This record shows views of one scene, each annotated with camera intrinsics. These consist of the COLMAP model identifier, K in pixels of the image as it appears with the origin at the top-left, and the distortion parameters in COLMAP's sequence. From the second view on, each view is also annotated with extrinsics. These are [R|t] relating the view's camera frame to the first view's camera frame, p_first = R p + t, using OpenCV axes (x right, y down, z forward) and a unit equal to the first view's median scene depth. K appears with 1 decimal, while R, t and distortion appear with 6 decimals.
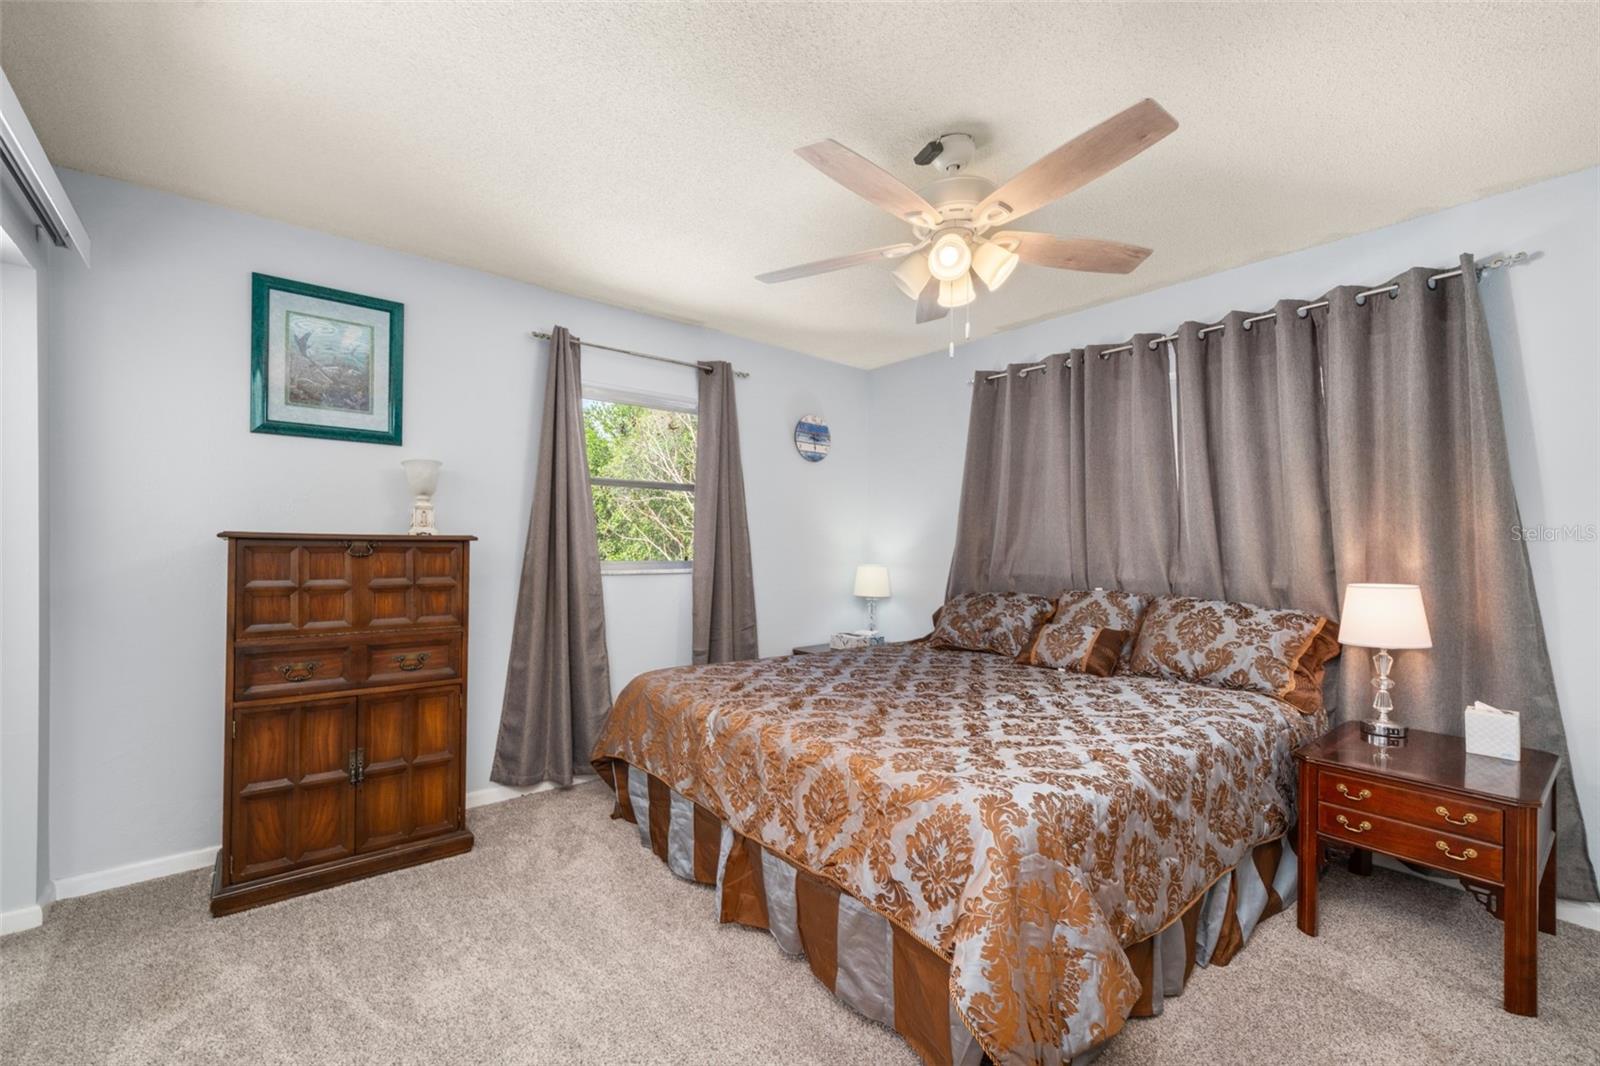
lens RADIAL K [[665.4, 0, 788.3], [0, 665.4, 544.0], [0, 0, 1]] dist [-0.000219, 0.000413]
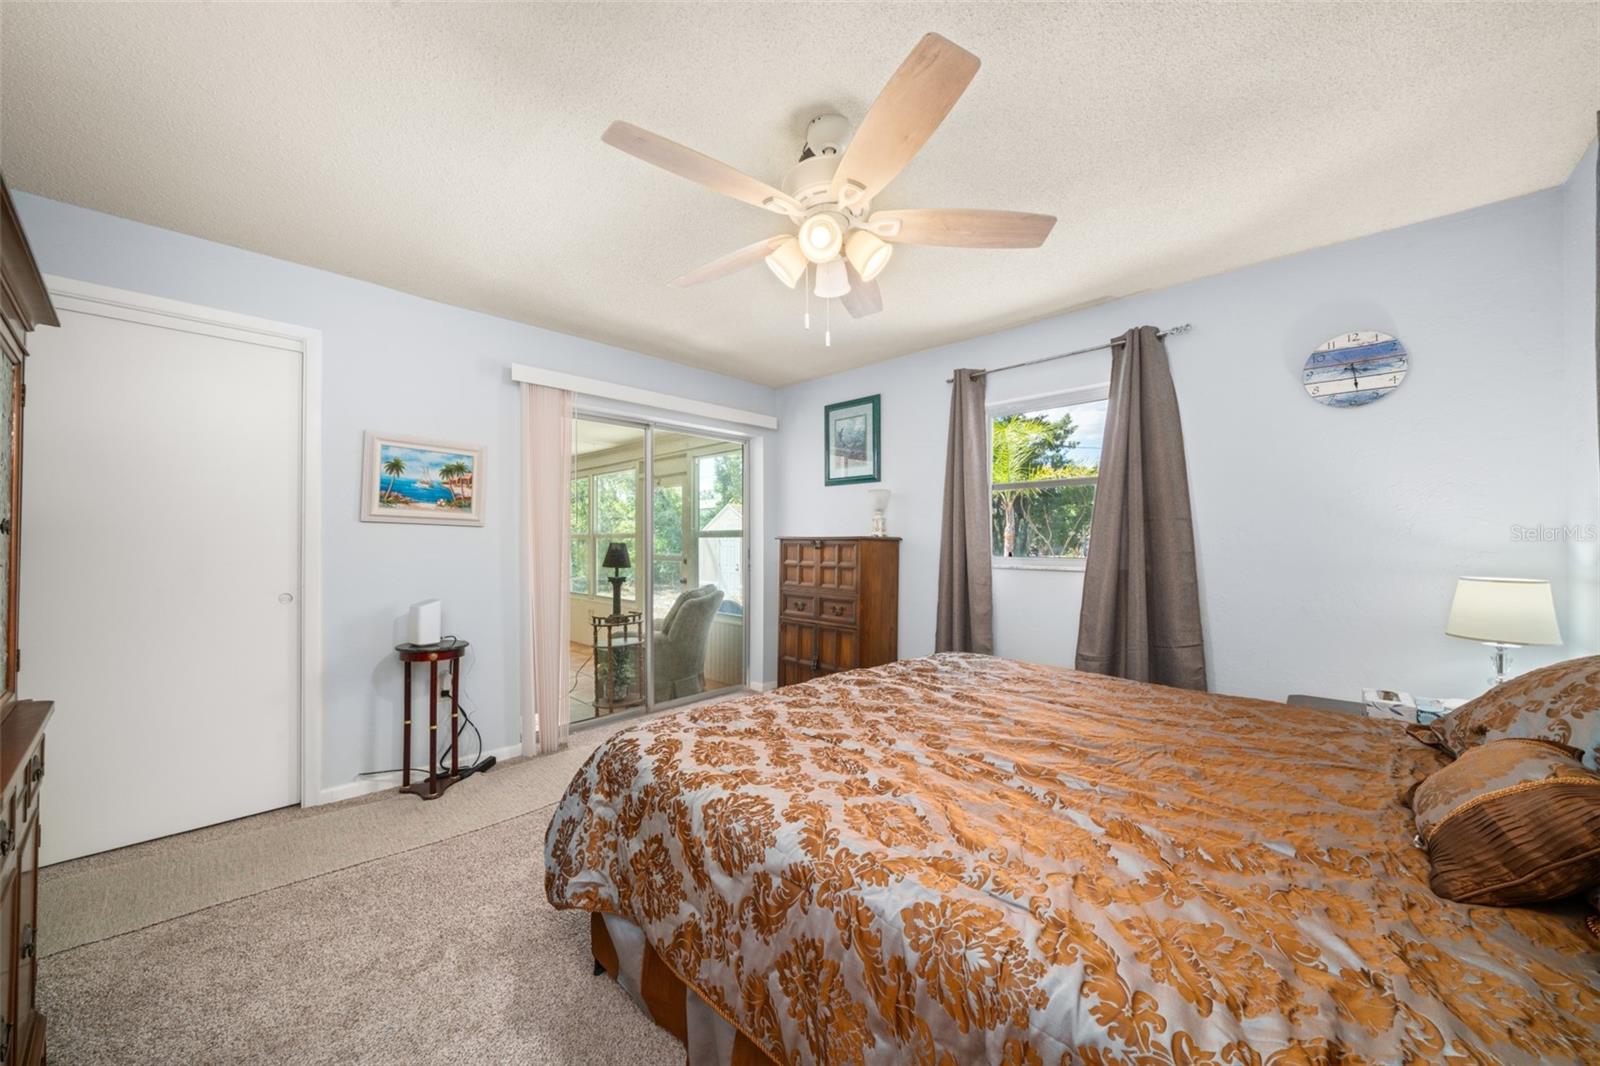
lens RADIAL K [[589.5, 0, 789.5], [0, 589.5, 536.8], [0, 0, 1]] dist [-0.000967, -0.000094]
pose [[0.086907, -0.015757, -0.996092, 0.877095], [0.001389, 0.999876, -0.015696, 0.009471], [0.996215, -0.000020, 0.086918, 0.697109]]
